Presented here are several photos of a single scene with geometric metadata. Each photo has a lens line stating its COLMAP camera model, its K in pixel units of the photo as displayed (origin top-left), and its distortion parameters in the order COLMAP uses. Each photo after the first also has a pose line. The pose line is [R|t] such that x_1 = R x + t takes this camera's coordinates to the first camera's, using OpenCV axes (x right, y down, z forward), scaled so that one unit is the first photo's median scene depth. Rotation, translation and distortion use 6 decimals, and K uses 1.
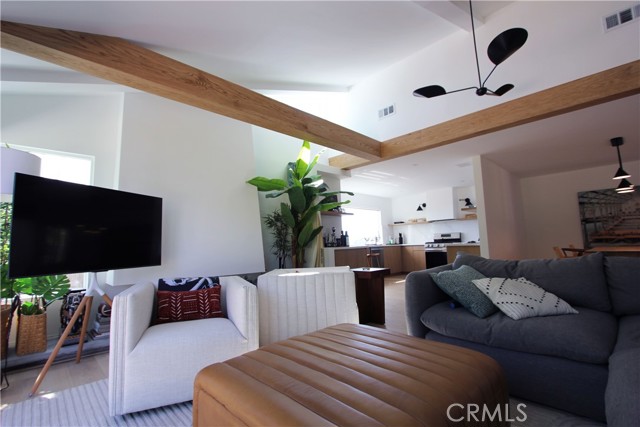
lens RADIAL K [[294.2, 0, 316.4], [0, 294.2, 212.2], [0, 0, 1]] dist [-0.013601, 0.001071]
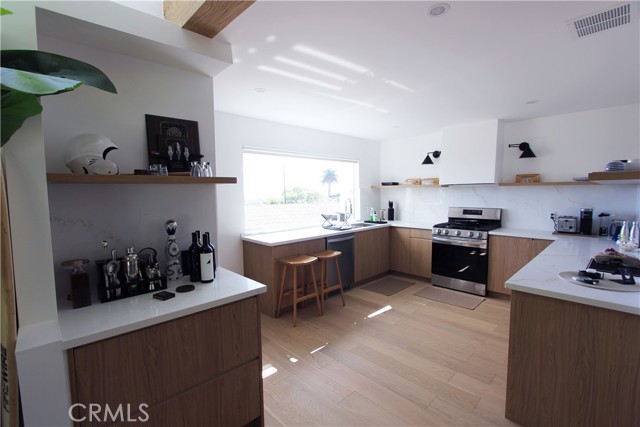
lens RADIAL K [[294.2, 0, 316.4], [0, 294.2, 212.2], [0, 0, 1]] dist [-0.013601, 0.001071]
pose [[0.999825, 0.018472, 0.003005, 0.239367], [-0.018710, 0.983168, 0.181742, -0.021783], [0.000403, -0.181767, 0.983342, 0.740216]]
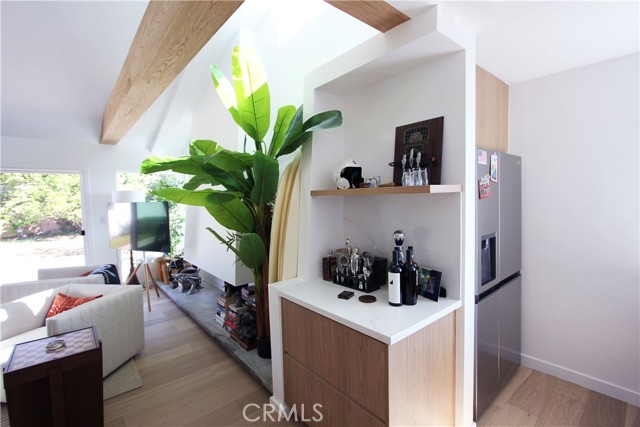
lens RADIAL K [[294.2, 0, 316.4], [0, 294.2, 212.2], [0, 0, 1]] dist [-0.013601, 0.001071]
pose [[-0.067711, 0.089328, -0.993698, 0.416676], [0.139241, 0.987083, 0.079245, -0.007620], [0.987941, -0.132998, -0.079274, 1.021258]]
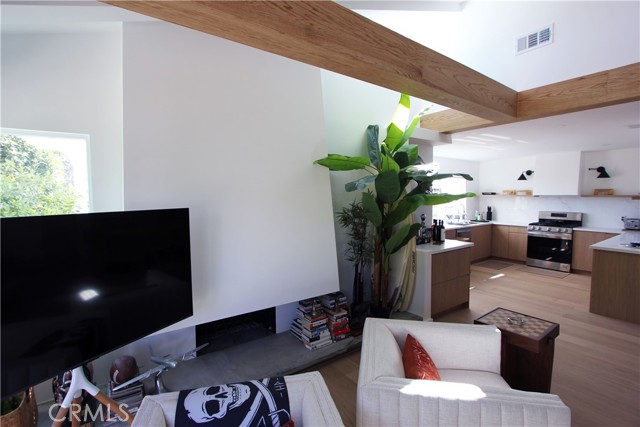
lens RADIAL K [[294.2, 0, 316.4], [0, 294.2, 212.2], [0, 0, 1]] dist [-0.013601, 0.001071]
pose [[0.987506, 0.035506, -0.153529, -0.101305], [-0.008361, 0.984718, 0.173955, -0.086084], [0.157360, -0.170498, 0.972712, 0.264578]]
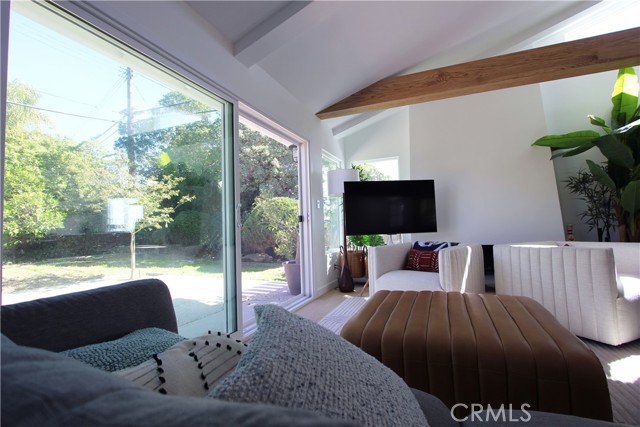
lens RADIAL K [[294.2, 0, 316.4], [0, 294.2, 212.2], [0, 0, 1]] dist [-0.013601, 0.001071]
pose [[0.400093, -0.025266, -0.916126, 0.253628], [0.124896, 0.991797, 0.027192, -0.004000], [0.907924, -0.125300, 0.399966, 0.007087]]
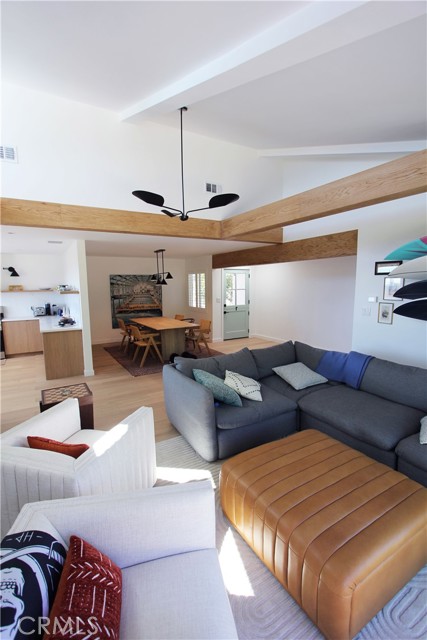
lens RADIAL K [[294.2, 0, 213.5], [0, 294.2, 320.0], [0, 0, 1]] dist [-0.013601, 0.001071]
pose [[0.222365, -0.093806, 0.970440, -0.325796], [-0.102739, 0.987564, 0.119003, -0.088148], [-0.969535, -0.126164, 0.209962, 0.323525]]
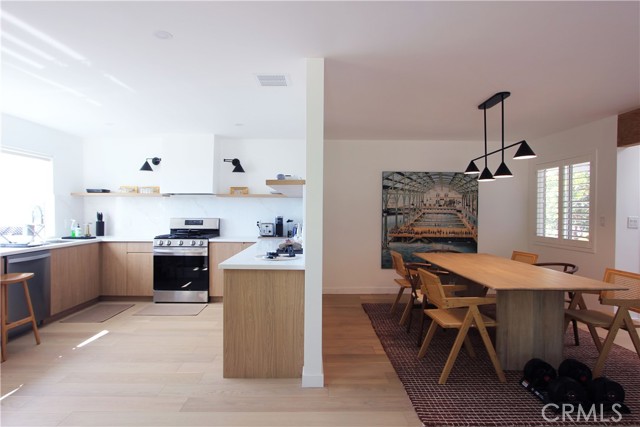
lens RADIAL K [[361.1, 0, 318.3], [0, 361.1, 214.5], [0, 0, 1]] dist [-0.007853, -0.000037]
pose [[0.681337, 0.025519, 0.731525, 0.174915], [-0.107369, 0.992066, 0.065395, -0.005459], [-0.724052, -0.123099, 0.678671, 0.609358]]
